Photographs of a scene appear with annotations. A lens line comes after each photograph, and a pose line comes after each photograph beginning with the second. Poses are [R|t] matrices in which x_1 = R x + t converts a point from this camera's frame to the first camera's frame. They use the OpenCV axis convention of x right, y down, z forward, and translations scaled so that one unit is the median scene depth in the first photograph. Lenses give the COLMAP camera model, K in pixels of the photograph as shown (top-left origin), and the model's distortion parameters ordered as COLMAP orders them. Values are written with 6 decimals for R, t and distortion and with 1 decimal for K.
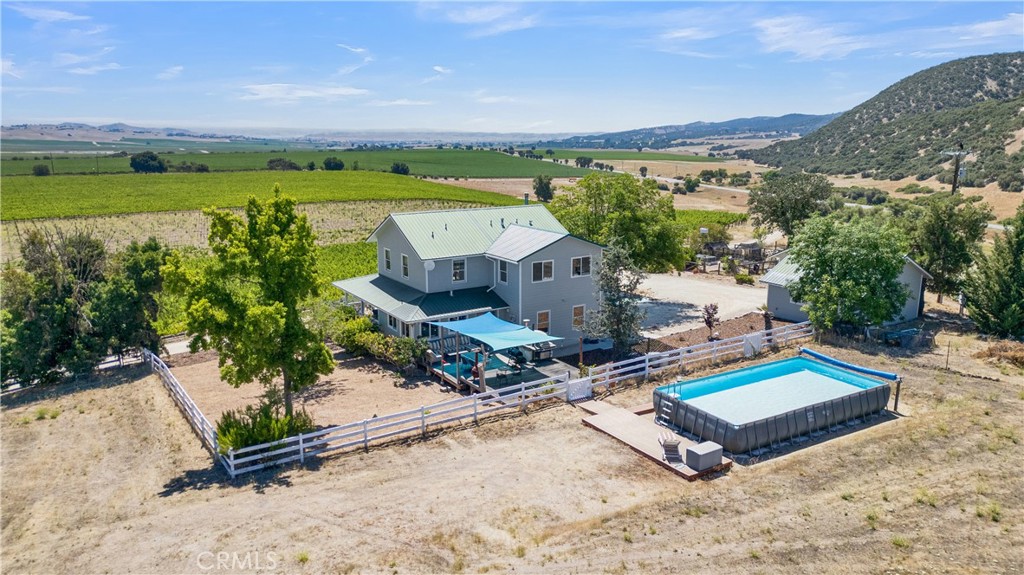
lens RADIAL K [[713.2, 0, 510.9], [0, 713.2, 282.3], [0, 0, 1]] dist [0.087239, -0.095810]
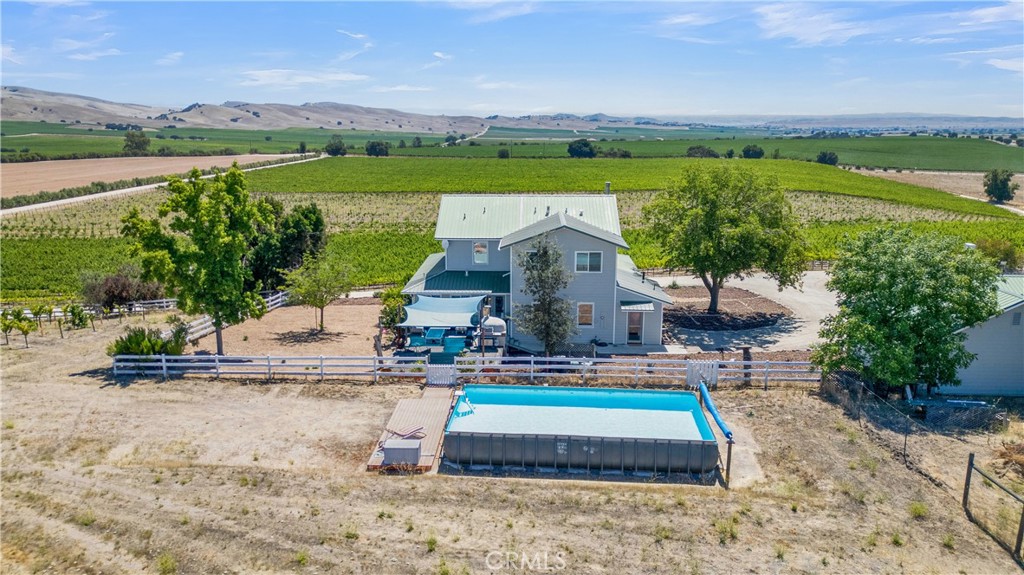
lens RADIAL K [[713.2, 0, 510.9], [0, 713.2, 282.3], [0, 0, 1]] dist [0.087239, -0.095810]
pose [[0.819624, 0.124617, -0.559185, 0.543027], [-0.115241, 0.991968, 0.052151, -0.032855], [0.561192, 0.021697, 0.827401, 0.164134]]
